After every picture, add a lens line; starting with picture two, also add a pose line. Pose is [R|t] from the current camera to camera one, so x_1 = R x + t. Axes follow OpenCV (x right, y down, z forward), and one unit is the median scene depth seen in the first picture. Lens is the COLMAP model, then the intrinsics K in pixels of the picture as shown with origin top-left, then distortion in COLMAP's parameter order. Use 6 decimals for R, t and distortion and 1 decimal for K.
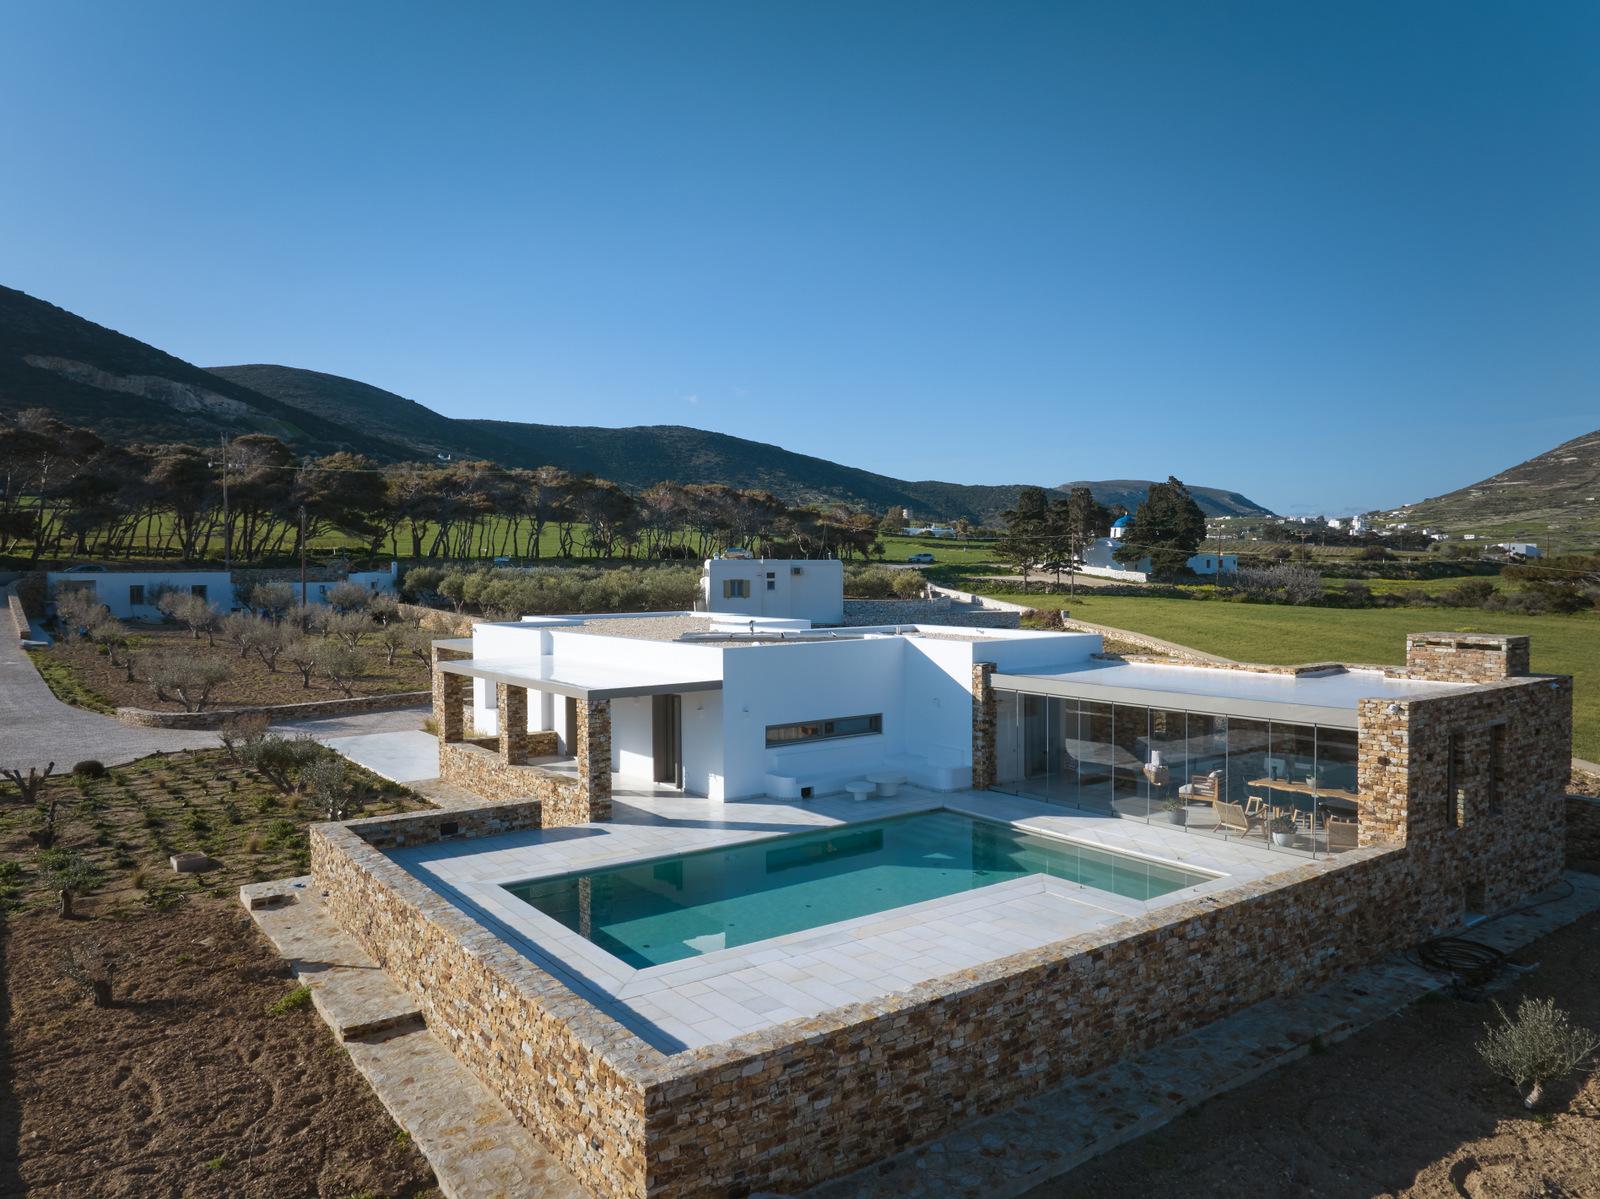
lens RADIAL K [[1123.0, 0, 807.3], [0, 1123.0, 595.8], [0, 0, 1]] dist [-0.012032, -0.004934]
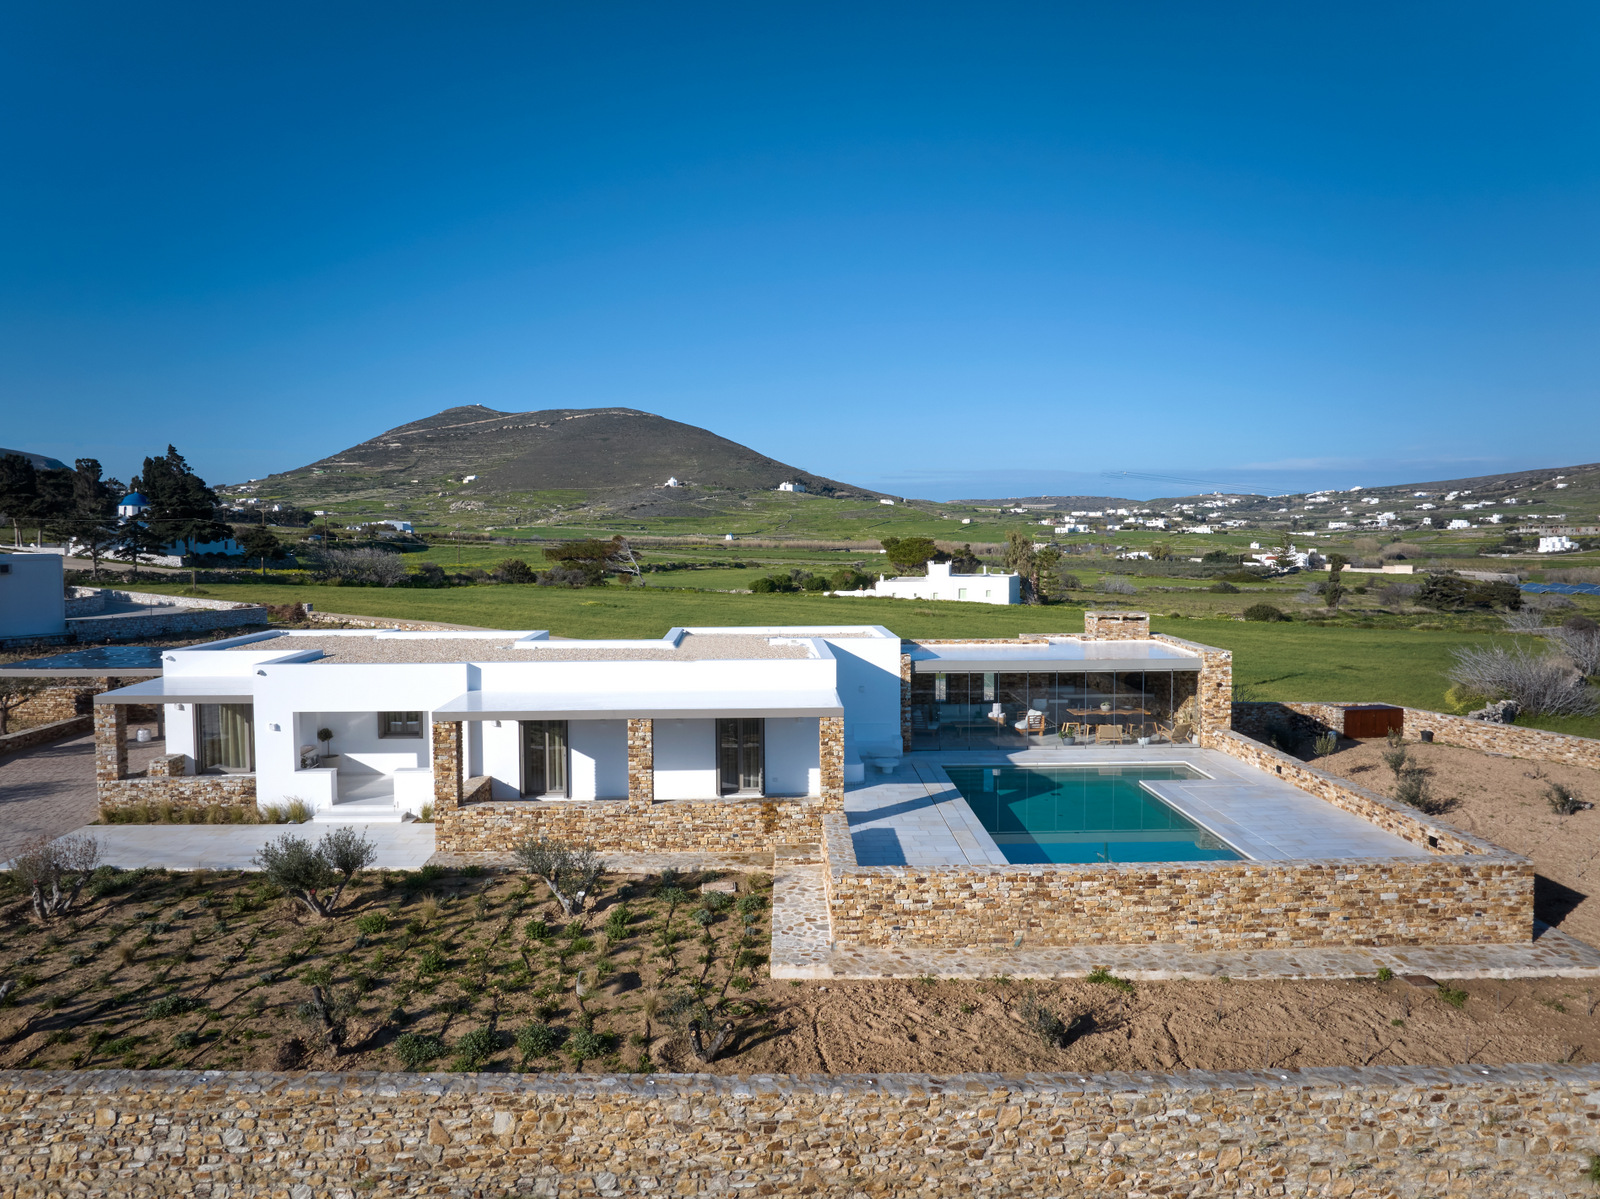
lens RADIAL K [[1123.0, 0, 810.9], [0, 1123.0, 600.2], [0, 0, 1]] dist [-0.012032, -0.004934]
pose [[0.580011, -0.045359, 0.813345, -0.186968], [0.023531, 0.998965, 0.038930, -0.010594], [-0.814269, -0.003441, 0.580478, 0.067049]]
